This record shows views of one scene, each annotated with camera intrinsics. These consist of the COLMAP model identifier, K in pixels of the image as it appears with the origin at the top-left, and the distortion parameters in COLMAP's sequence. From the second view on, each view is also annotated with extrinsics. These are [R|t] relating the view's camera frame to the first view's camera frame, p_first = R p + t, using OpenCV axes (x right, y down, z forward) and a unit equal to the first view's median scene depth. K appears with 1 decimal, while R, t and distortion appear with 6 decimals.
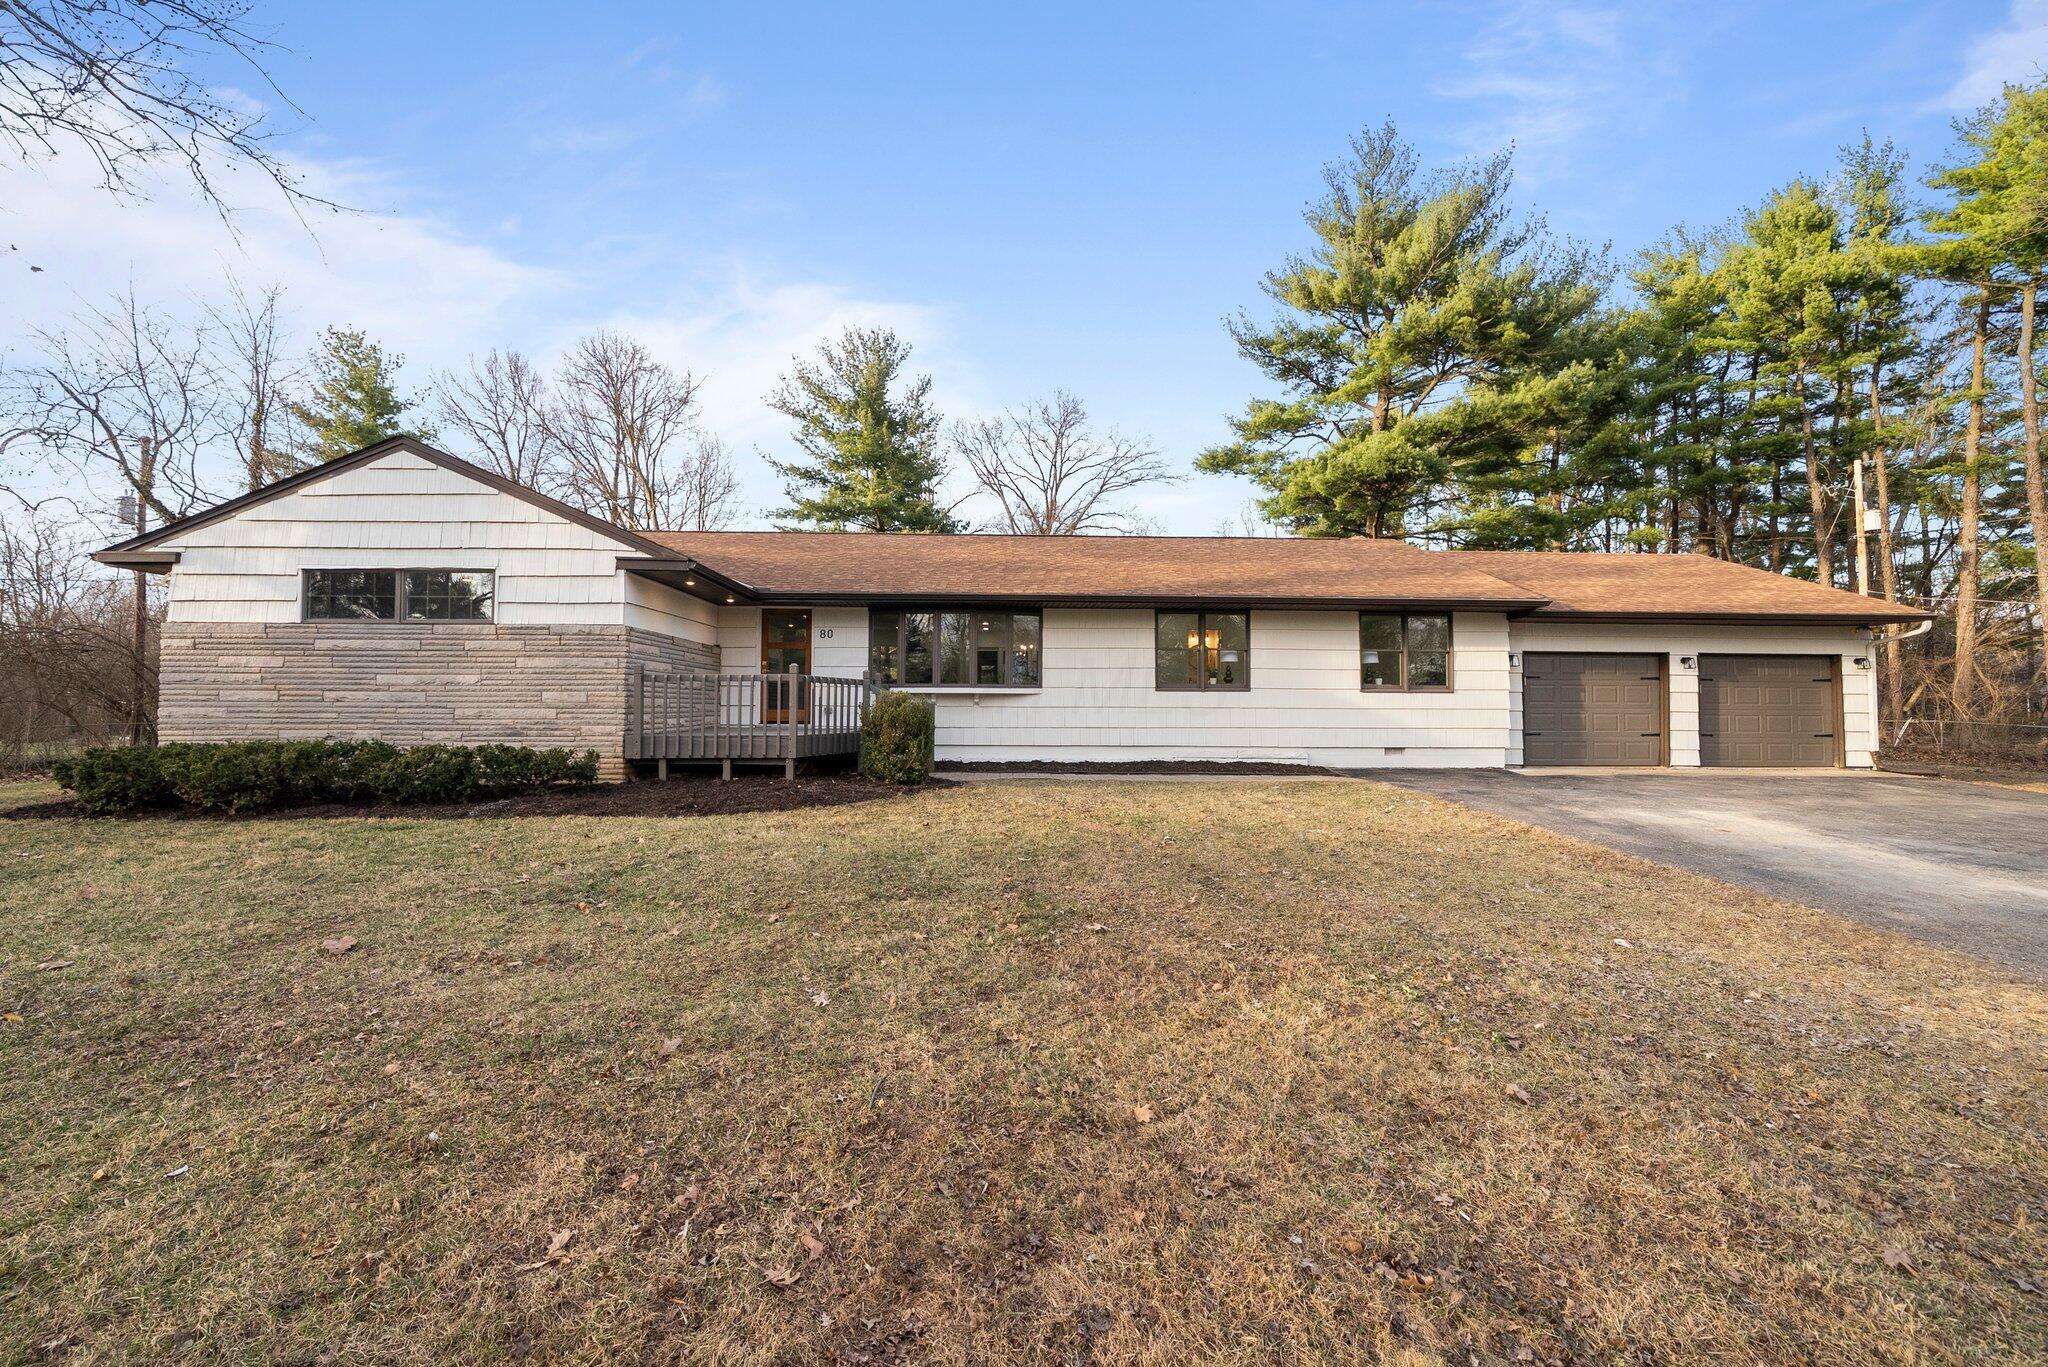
lens RADIAL K [[783.4, 0, 1033.9], [0, 783.4, 683.3], [0, 0, 1]] dist [-0.002292, 0.000134]
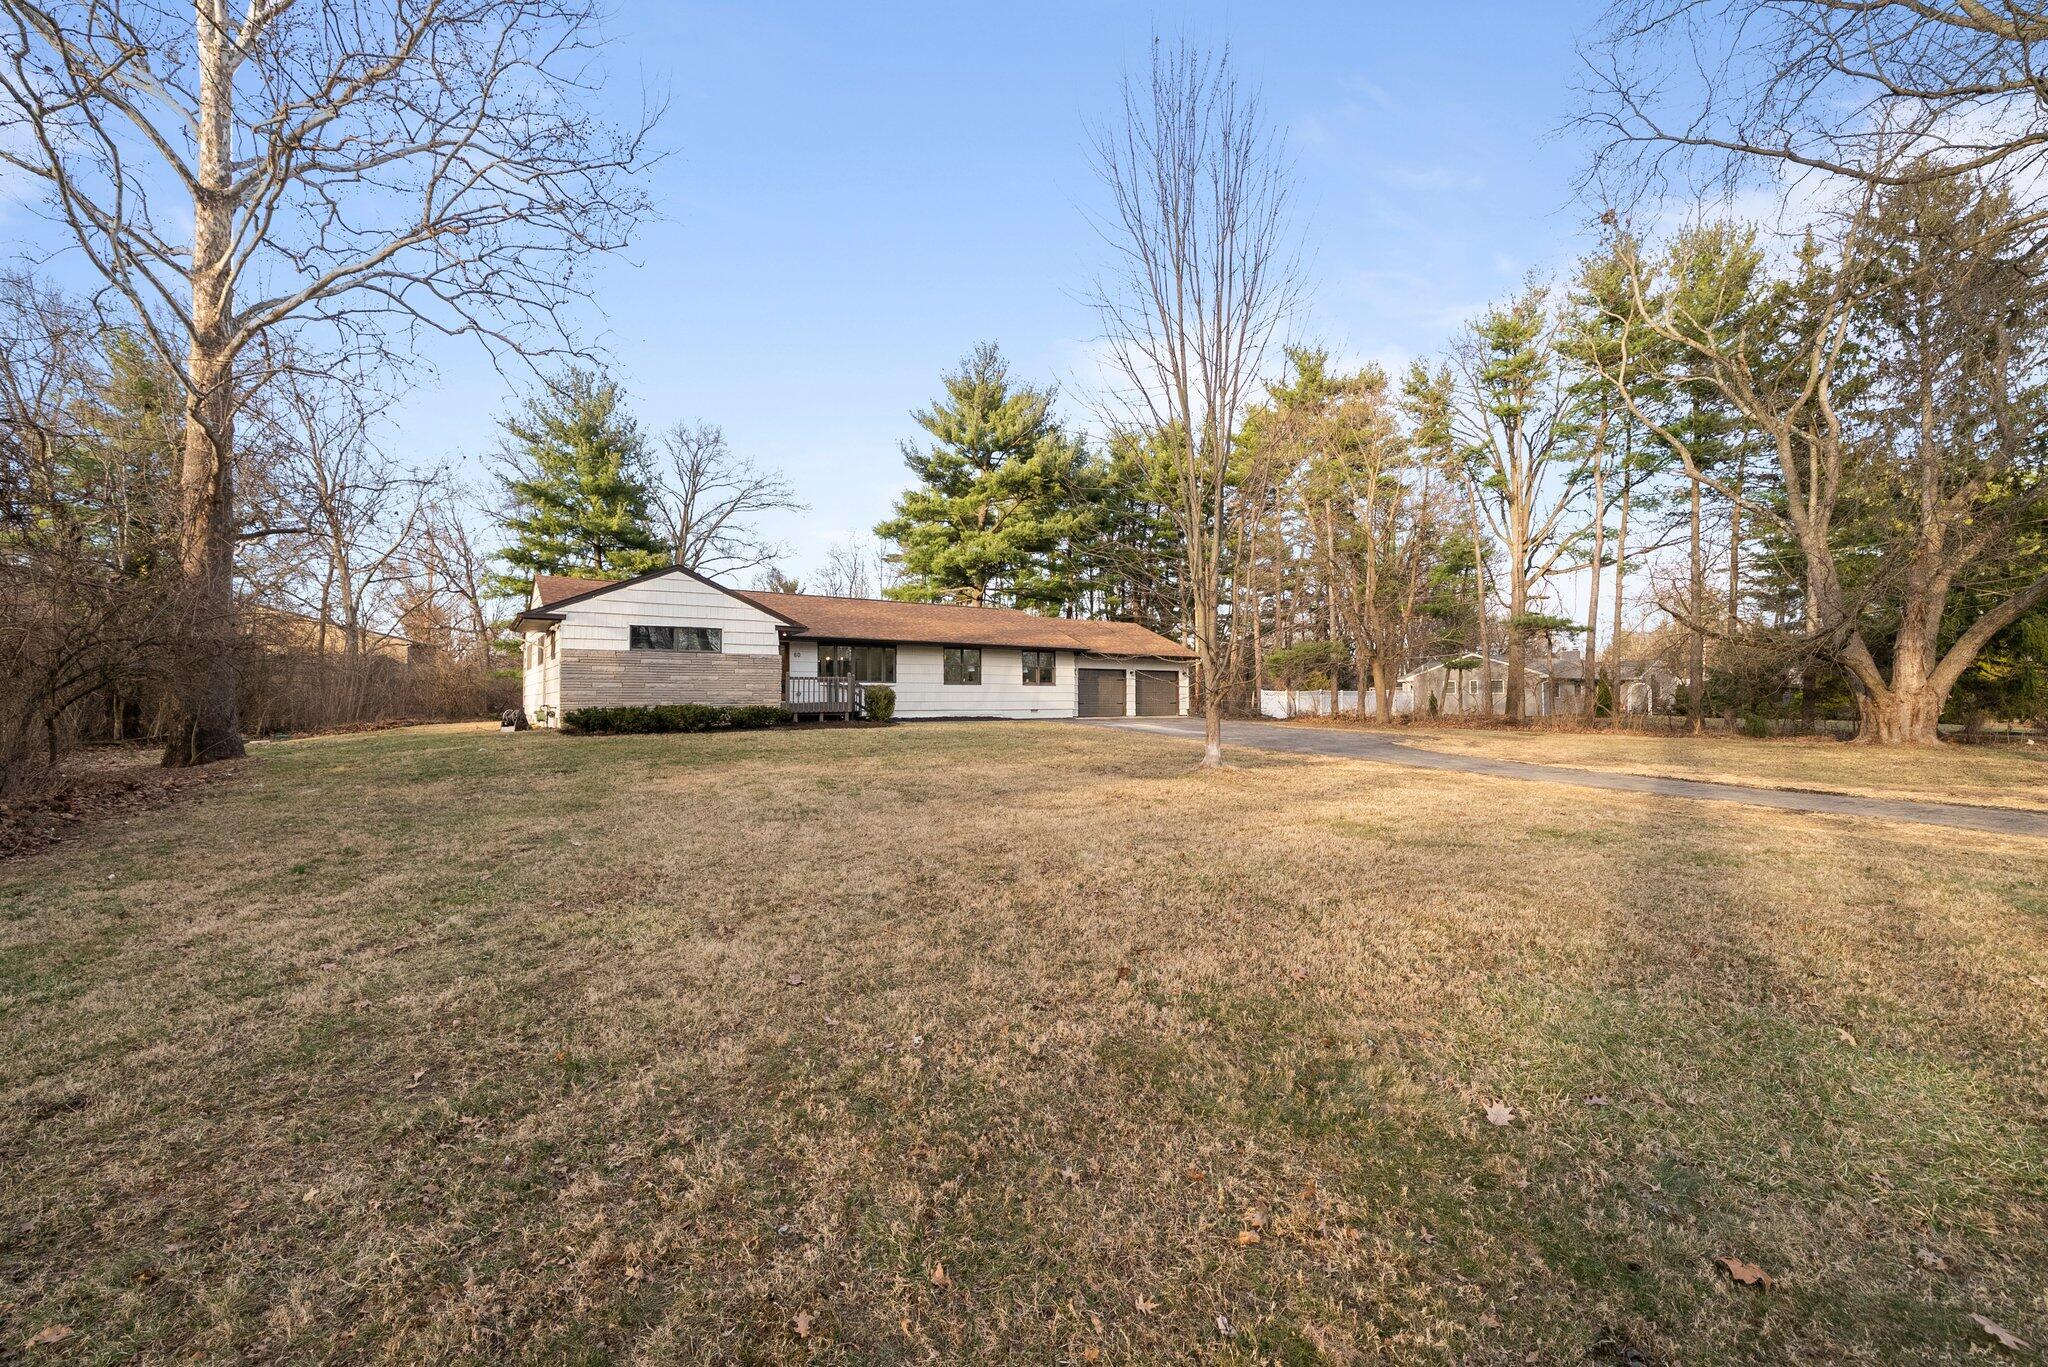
lens RADIAL K [[818.3, 0, 1021.4], [0, 818.3, 686.4], [0, 0, 1]] dist [-0.001709, 0.000184]
pose [[0.840126, 0.003755, 0.542378, -0.847097], [-0.011748, 0.999867, 0.011276, -0.012394], [-0.542264, -0.015845, 0.840059, -0.965440]]
